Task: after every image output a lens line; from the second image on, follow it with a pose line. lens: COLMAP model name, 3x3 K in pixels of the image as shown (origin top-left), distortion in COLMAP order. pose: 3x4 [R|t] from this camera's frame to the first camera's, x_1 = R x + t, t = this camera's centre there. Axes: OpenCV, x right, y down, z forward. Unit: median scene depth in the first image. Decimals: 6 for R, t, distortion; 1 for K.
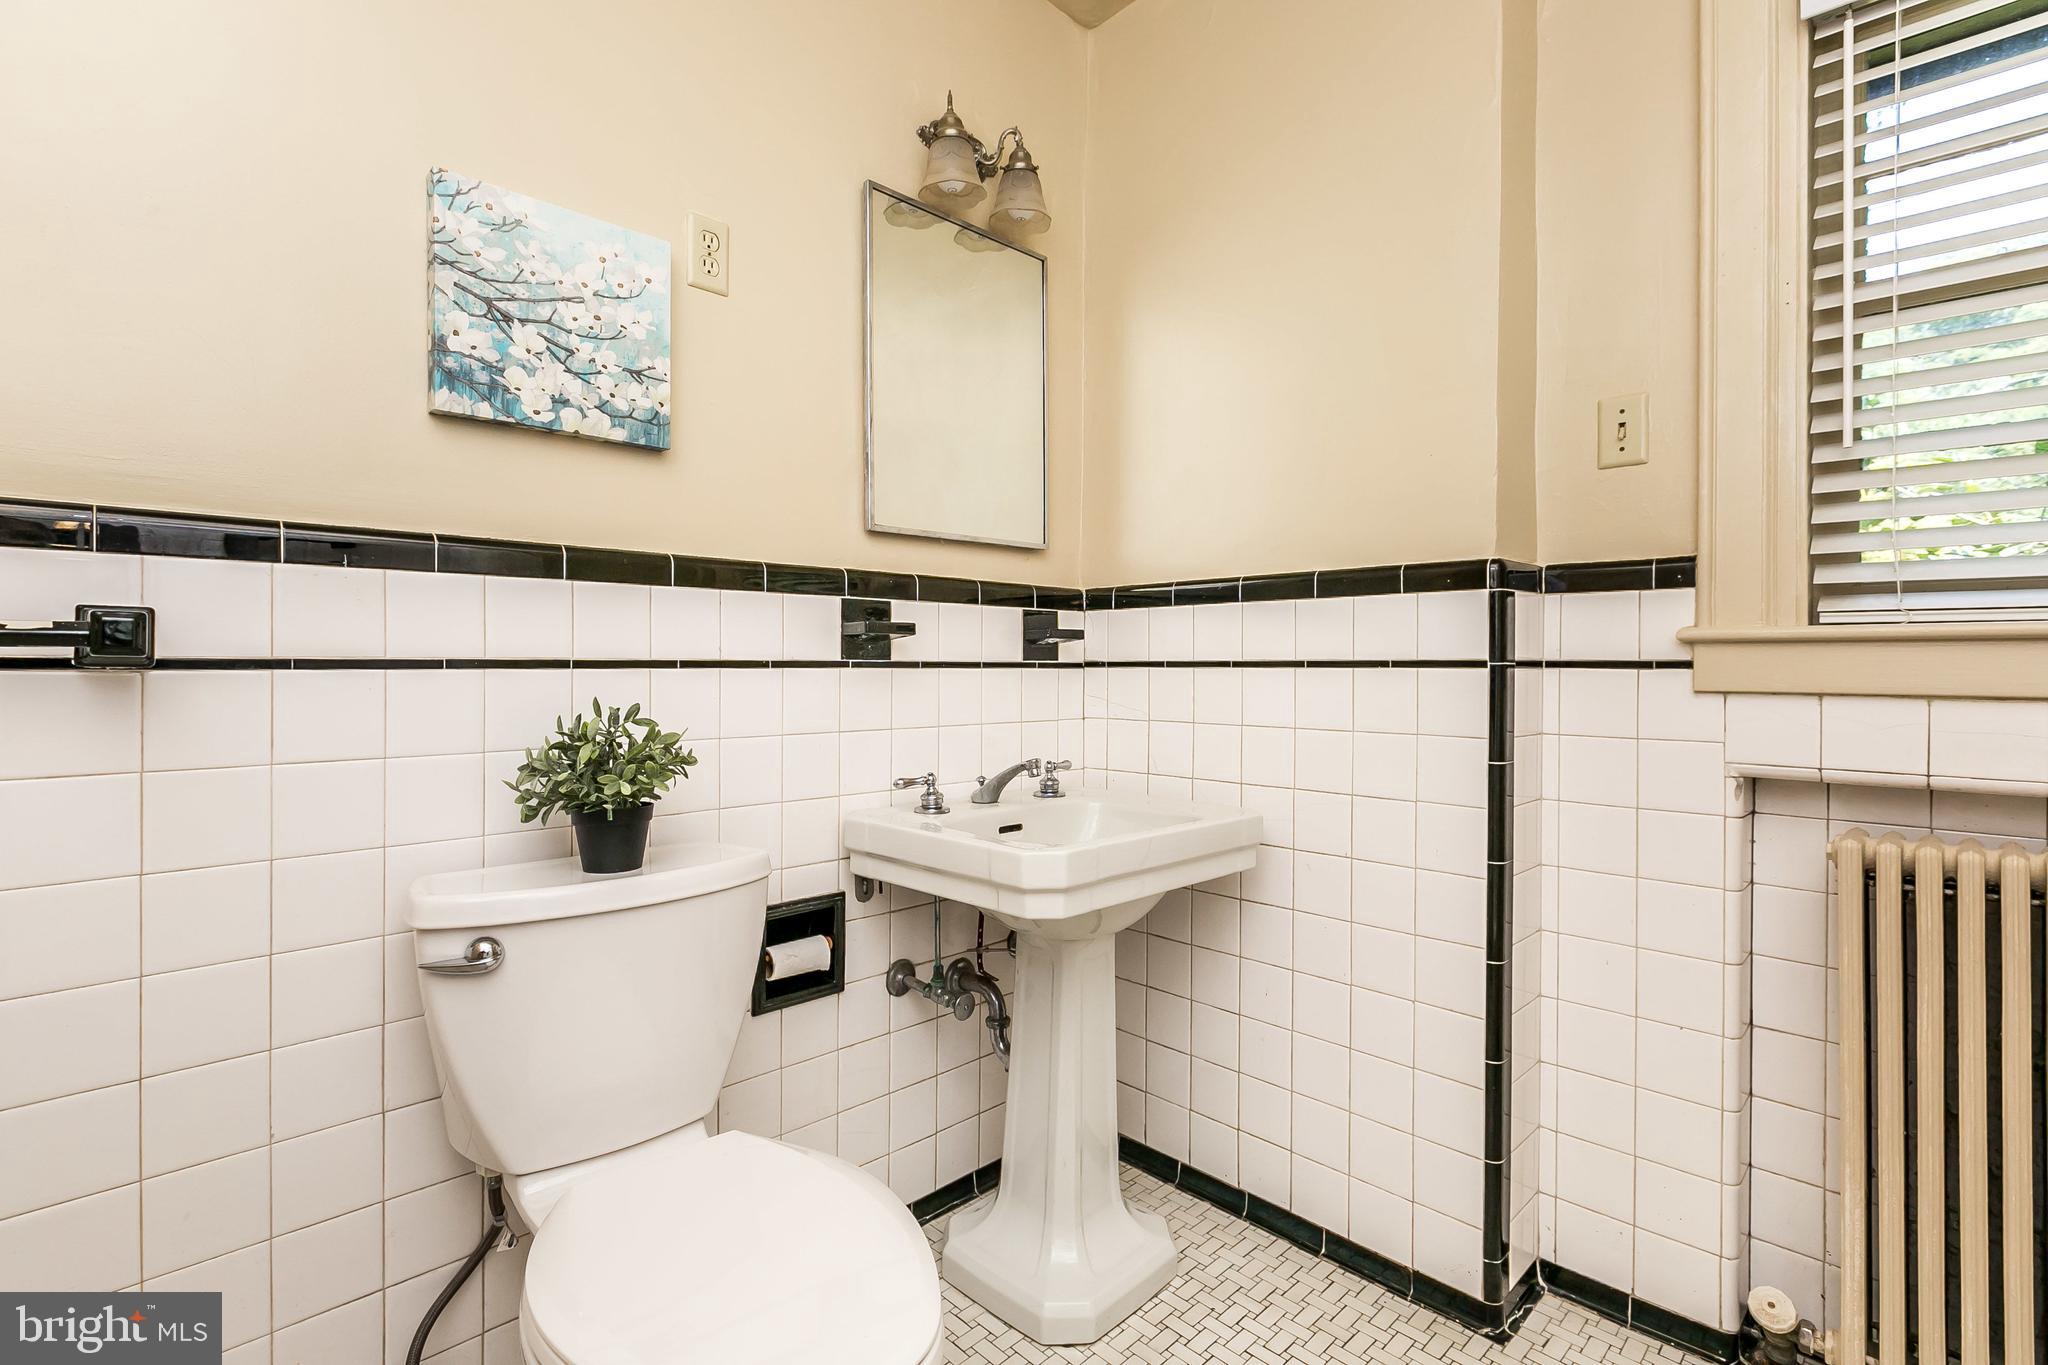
lens RADIAL K [[946.3, 0, 1032.3], [0, 946.3, 669.0], [0, 0, 1]] dist [0.002041, 0.000604]
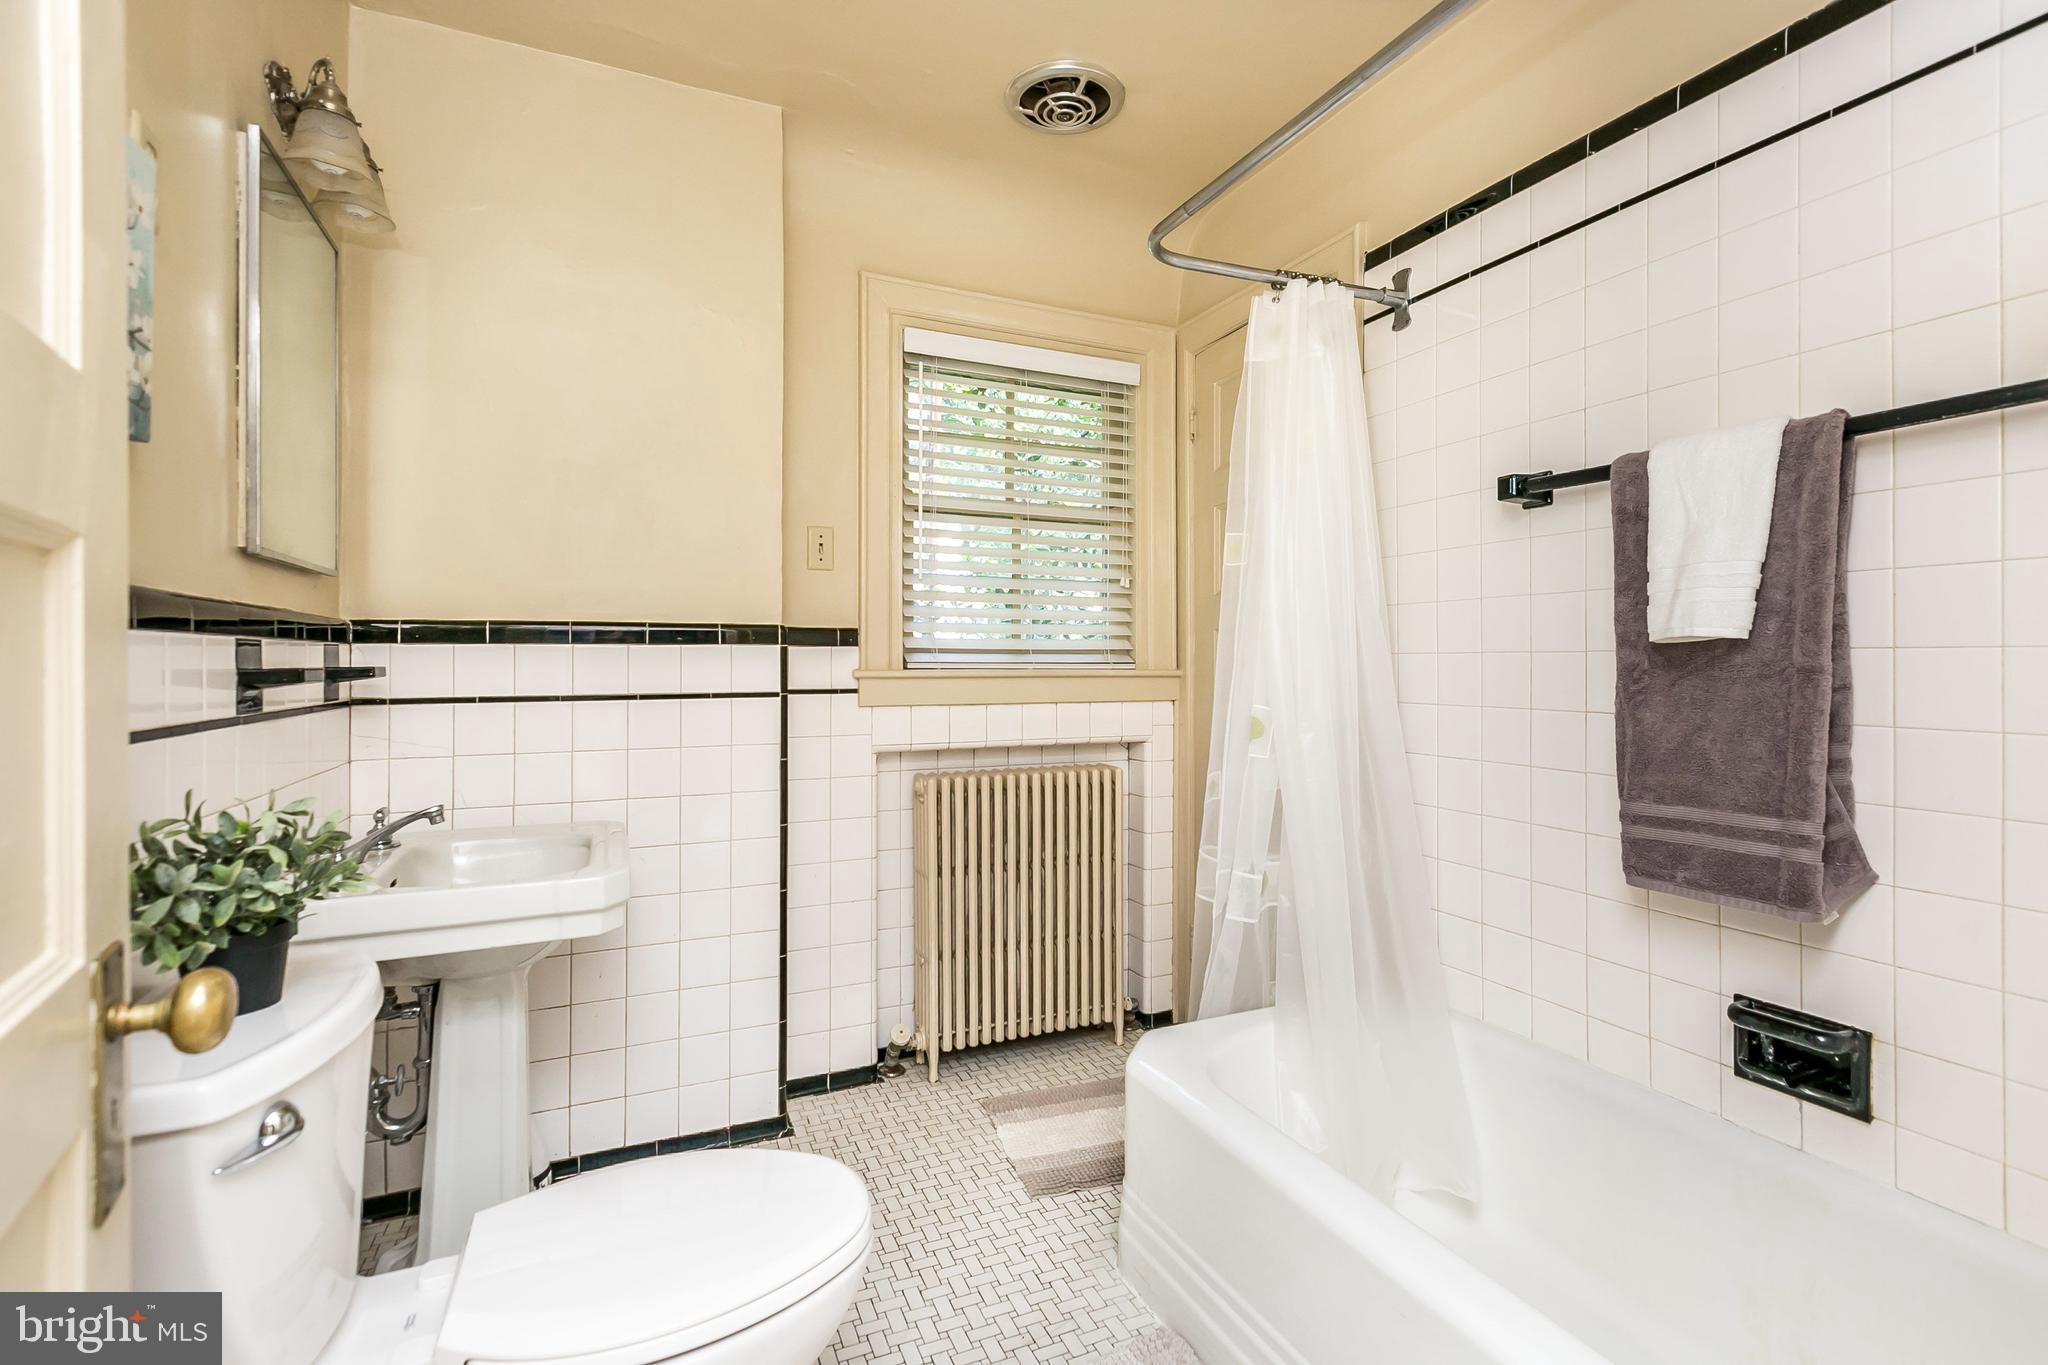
lens RADIAL K [[911.2, 0, 1024.2], [0, 911.2, 677.1], [0, 0, 1]] dist [0.000986, 0.000415]
pose [[0.363526, -0.015784, 0.931450, -0.731538], [0.010755, 0.999861, 0.012746, -0.046632], [-0.931522, 0.005384, 0.363645, 0.105605]]
